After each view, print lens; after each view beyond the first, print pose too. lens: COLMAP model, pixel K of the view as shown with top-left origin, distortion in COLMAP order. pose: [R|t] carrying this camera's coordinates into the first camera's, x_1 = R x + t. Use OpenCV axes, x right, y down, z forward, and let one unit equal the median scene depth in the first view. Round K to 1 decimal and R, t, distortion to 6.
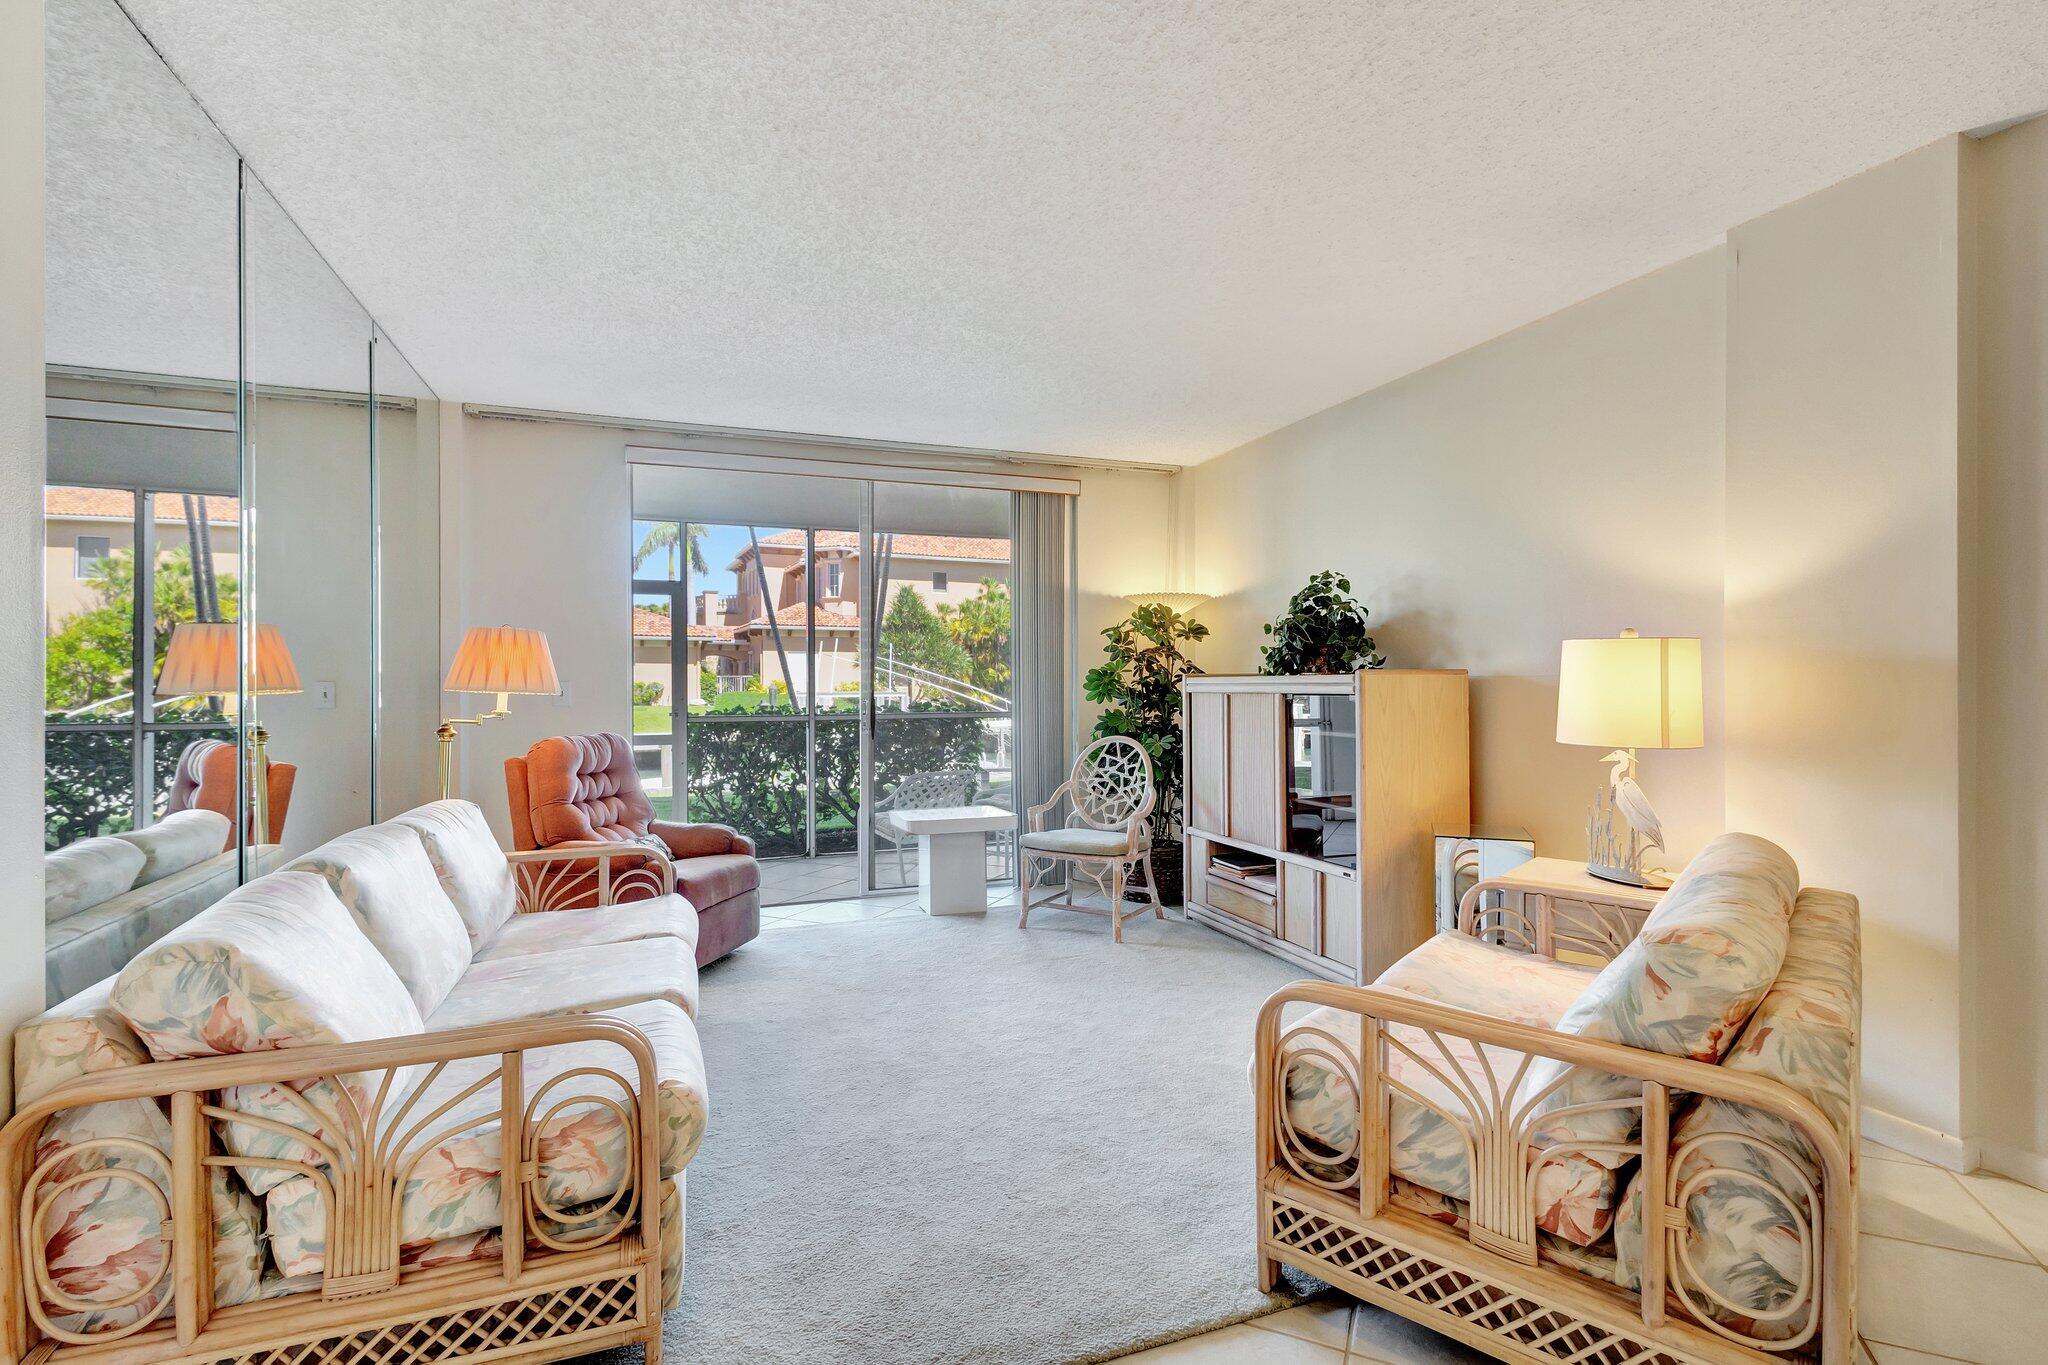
lens RADIAL K [[952.5, 0, 1016.4], [0, 952.5, 683.2], [0, 0, 1]] dist [0.011106, -0.001662]
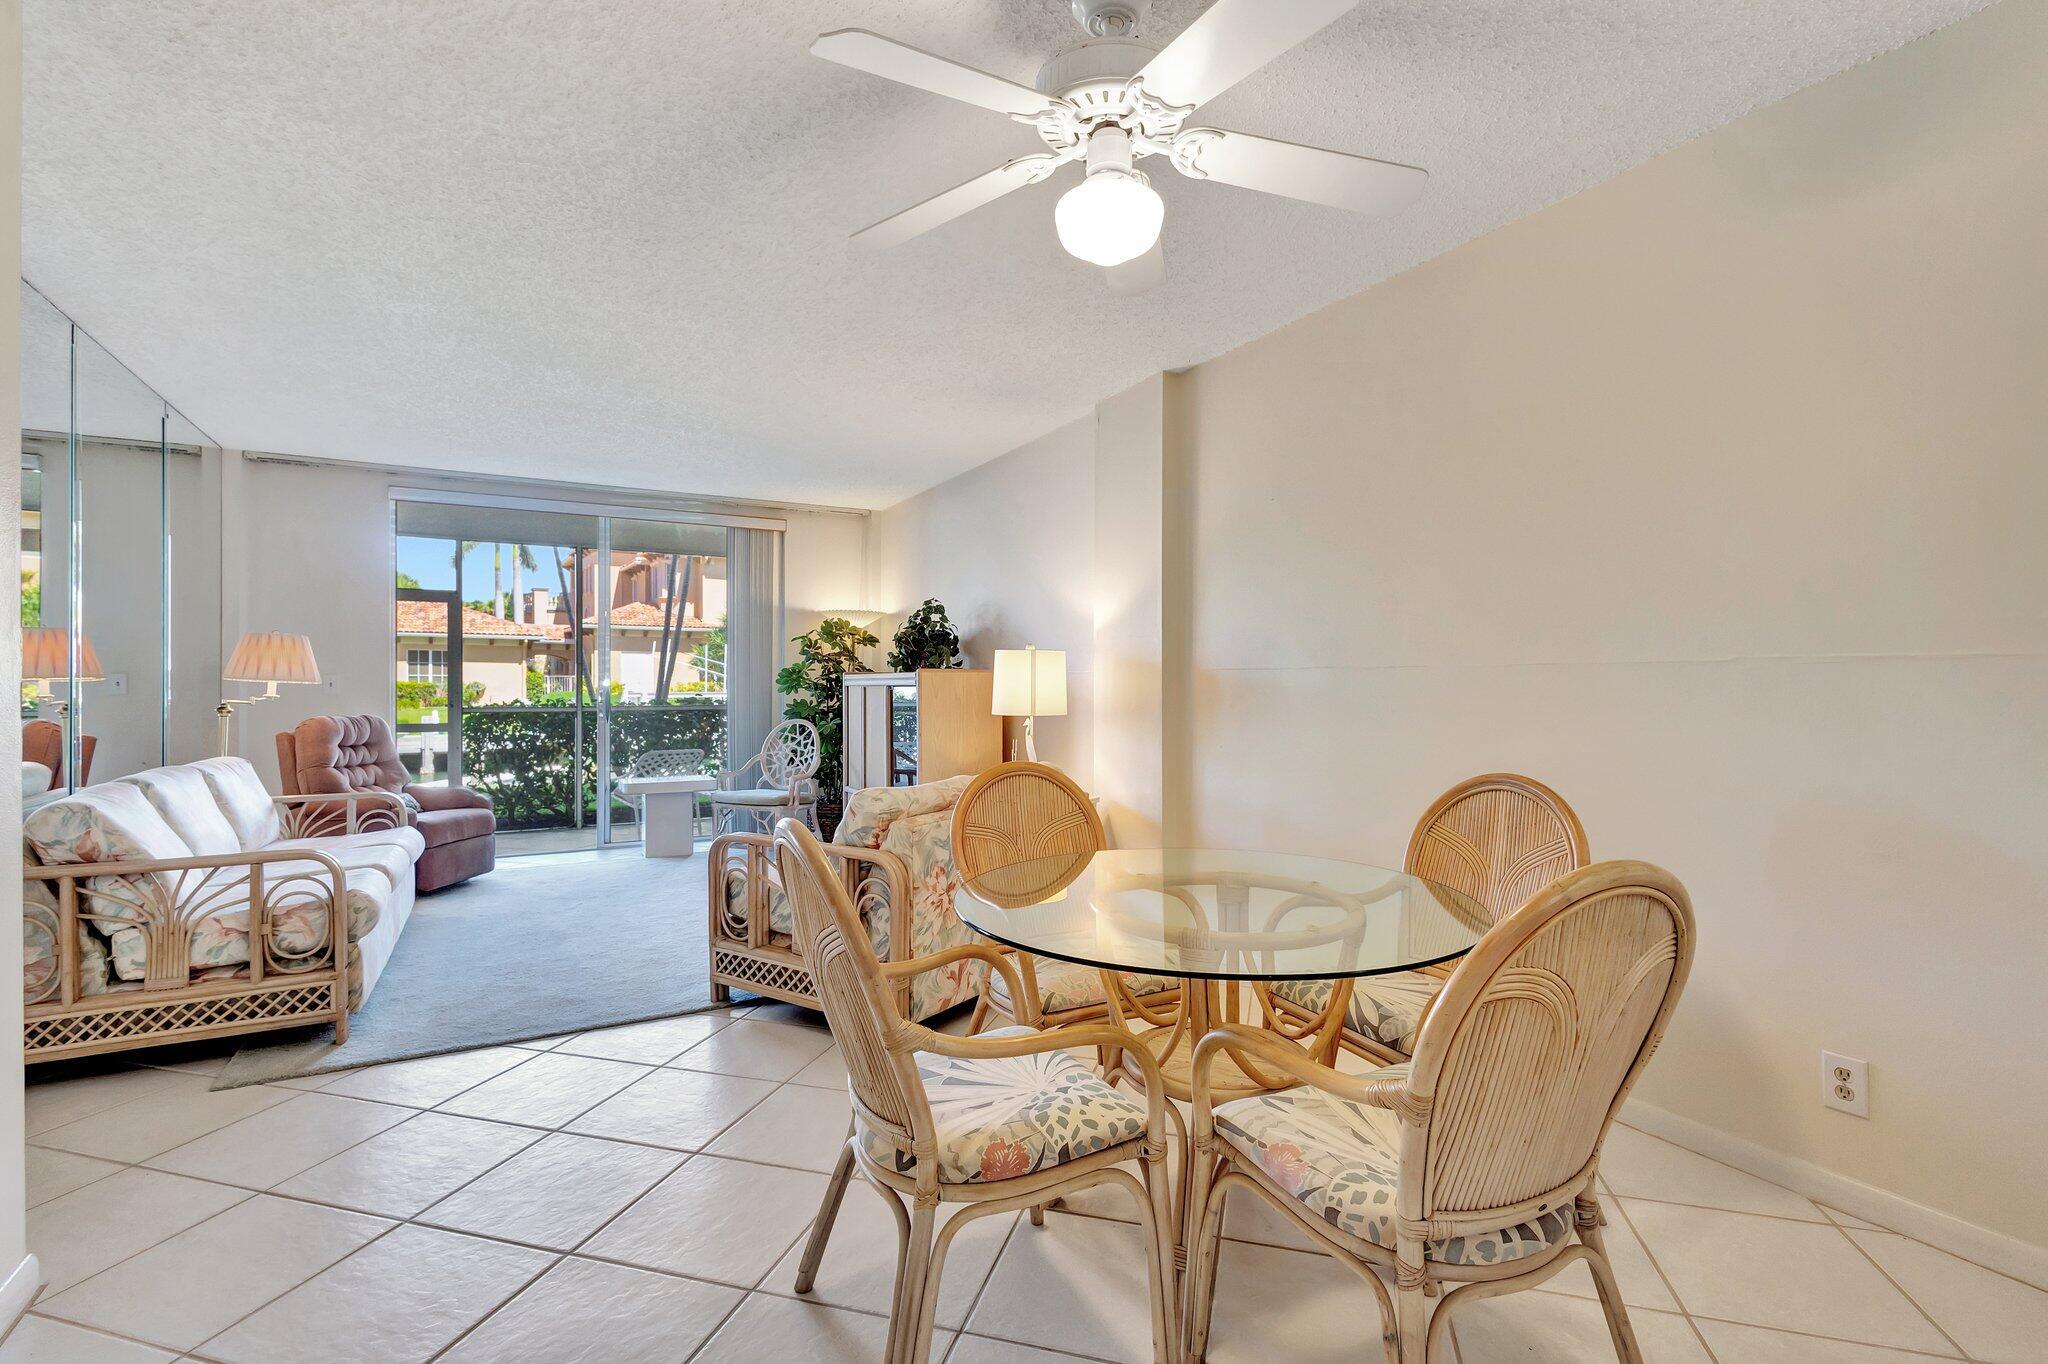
lens RADIAL K [[952.5, 0, 1016.8], [0, 952.5, 682.6], [0, 0, 1]] dist [0.011106, -0.001662]
pose [[0.989485, 0.004517, 0.144567, 0.331187], [-0.004056, 0.999986, -0.003481, 0.013140], [-0.144581, 0.002858, 0.989489, -0.528962]]
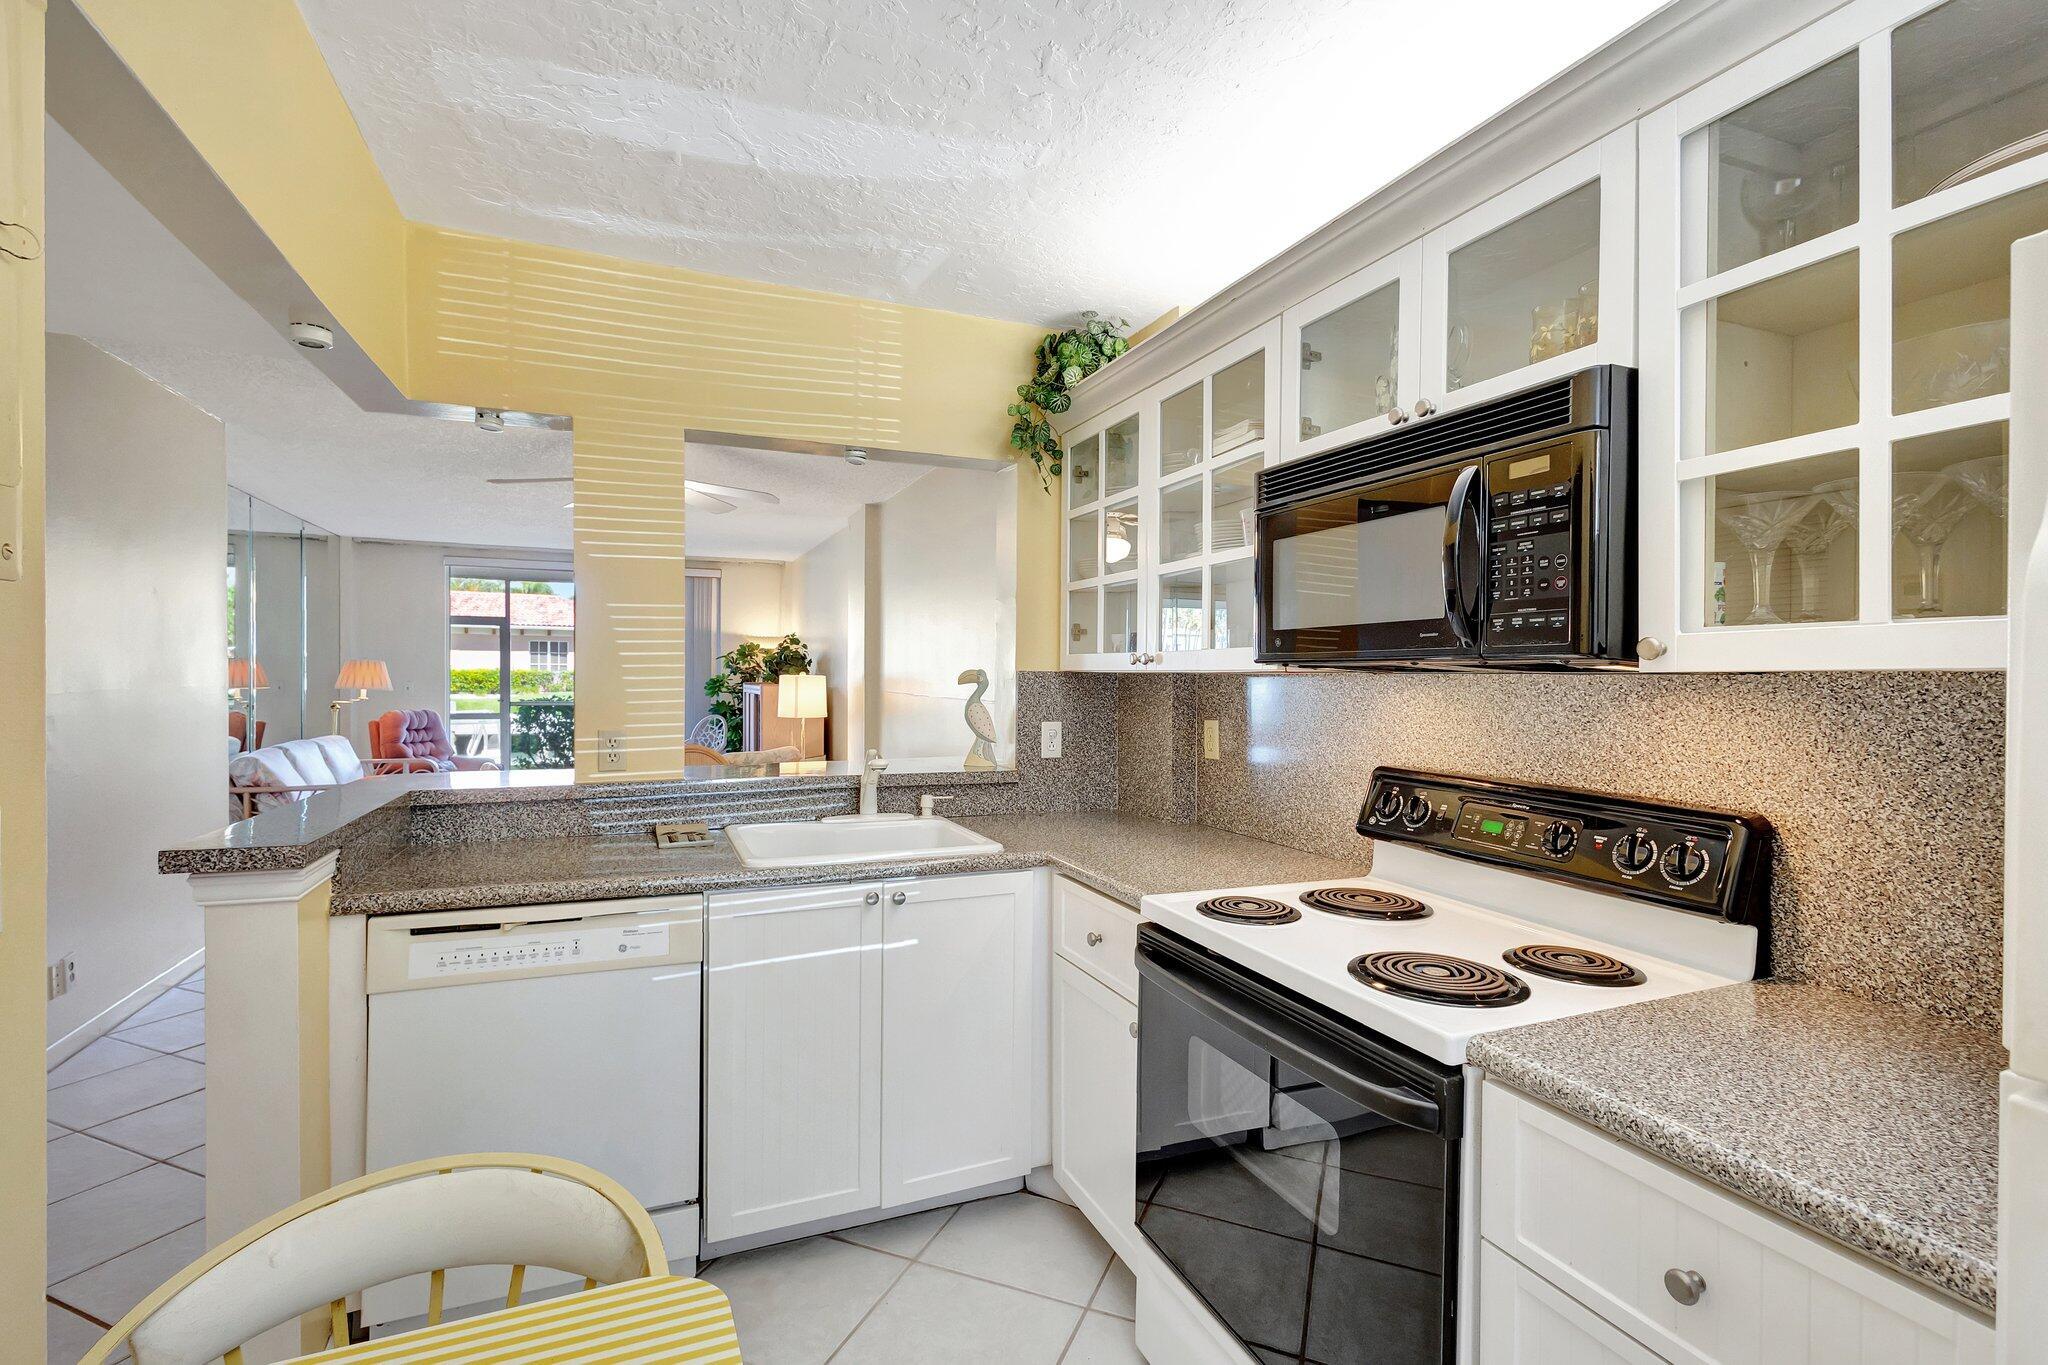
lens RADIAL K [[952.5, 0, 1012.2], [0, 952.5, 689.3], [0, 0, 1]] dist [0.011106, -0.001662]
pose [[0.999423, 0.011699, 0.031899, 0.965441], [-0.012245, 0.999781, 0.016971, -0.050770], [-0.031693, -0.017352, 0.999347, -1.360217]]
